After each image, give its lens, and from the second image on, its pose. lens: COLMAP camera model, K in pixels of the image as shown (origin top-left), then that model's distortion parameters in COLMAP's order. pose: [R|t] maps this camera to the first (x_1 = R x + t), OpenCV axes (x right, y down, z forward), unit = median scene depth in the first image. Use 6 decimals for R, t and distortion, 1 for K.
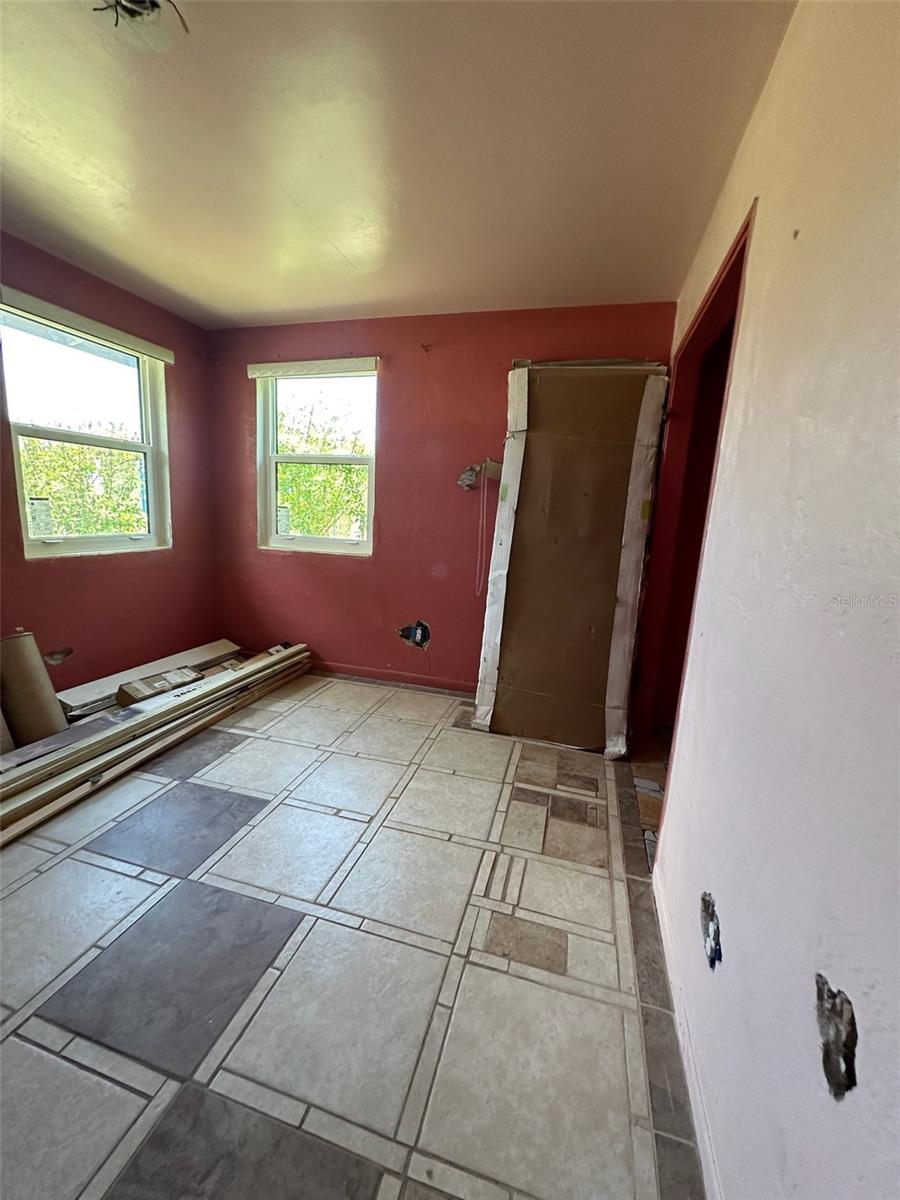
lens RADIAL K [[478.4, 0, 448.7], [0, 478.4, 600.2], [0, 0, 1]] dist [-0.005458, 0.001172]
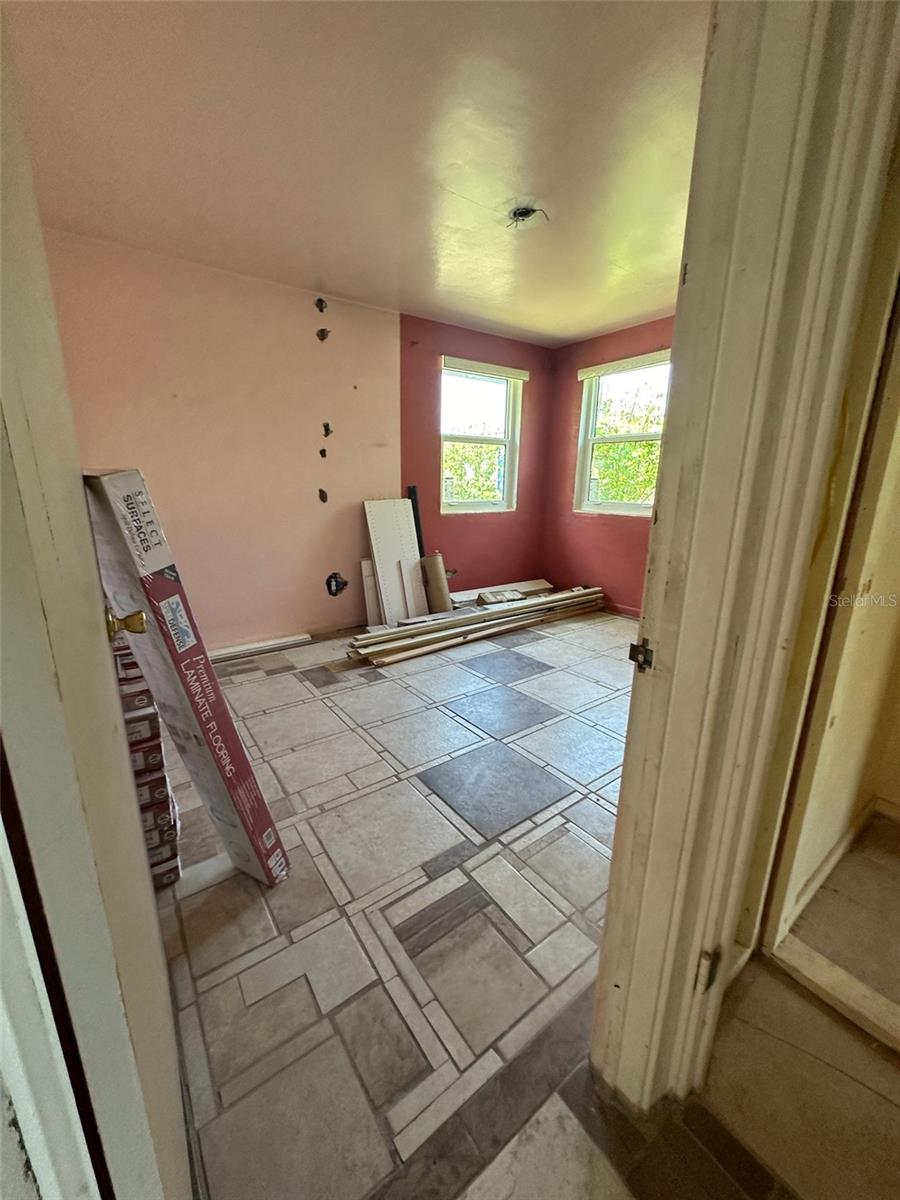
lens RADIAL K [[478.4, 0, 447.5], [0, 478.4, 602.2], [0, 0, 1]] dist [-0.005458, 0.001172]
pose [[0.790183, 0.112387, -0.602478, 0.195876], [-0.085181, 0.993641, 0.073635, 0.094794], [0.606922, -0.006865, 0.794732, -0.335950]]
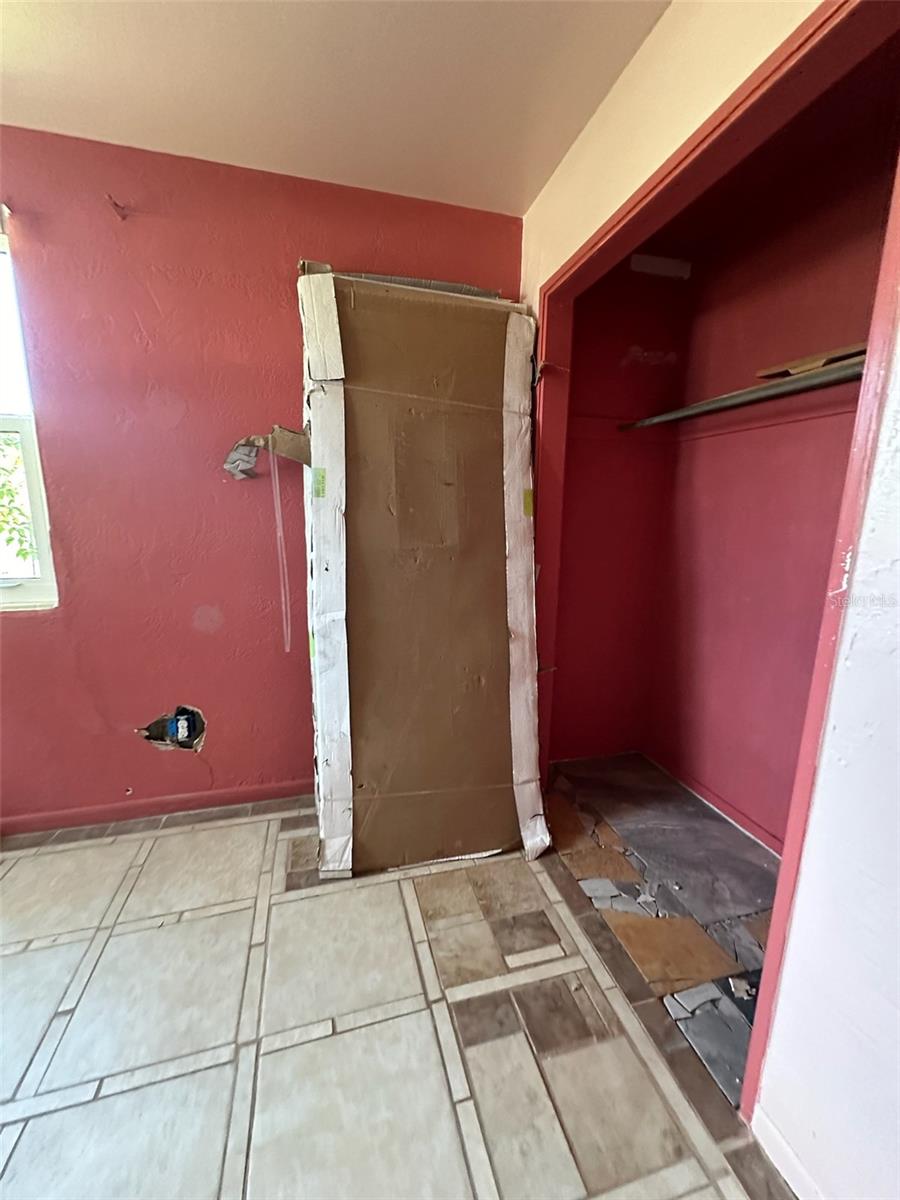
lens RADIAL K [[478.4, 0, 449.2], [0, 478.4, 598.8], [0, 0, 1]] dist [-0.005458, 0.001172]
pose [[0.857721, -0.138493, 0.495110, -0.062760], [0.127372, 0.990254, 0.056338, -0.096717], [-0.498086, 0.014741, 0.867002, 0.414181]]
